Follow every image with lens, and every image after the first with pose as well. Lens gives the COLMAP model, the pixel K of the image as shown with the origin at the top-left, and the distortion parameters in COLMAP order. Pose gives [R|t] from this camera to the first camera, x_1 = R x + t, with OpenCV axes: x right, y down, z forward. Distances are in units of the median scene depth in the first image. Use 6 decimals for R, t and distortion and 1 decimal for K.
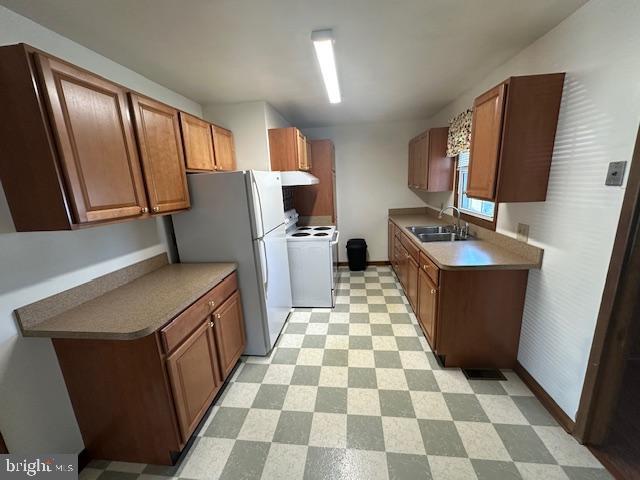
lens RADIAL K [[256.5, 0, 318.5], [0, 256.5, 240.4], [0, 0, 1]] dist [-0.007341, -0.000016]
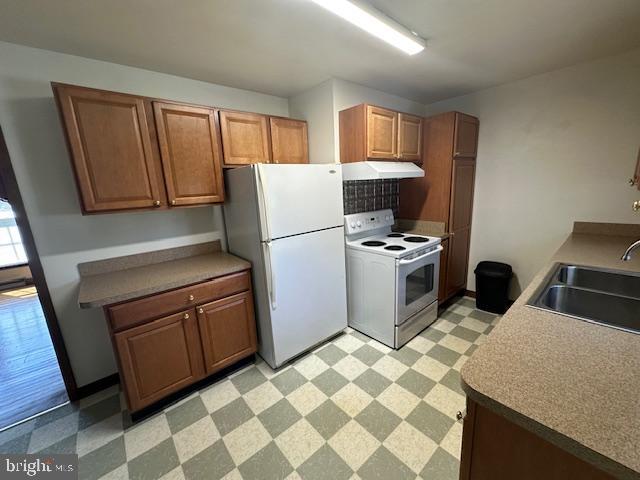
lens RADIAL K [[256.5, 0, 319.9], [0, 256.5, 240.1], [0, 0, 1]] dist [-0.007341, -0.000016]
pose [[0.738015, 0.156721, -0.656332, 0.447948], [-0.137228, 0.987188, 0.081418, -0.100434], [0.660683, 0.029979, 0.750066, 0.422054]]
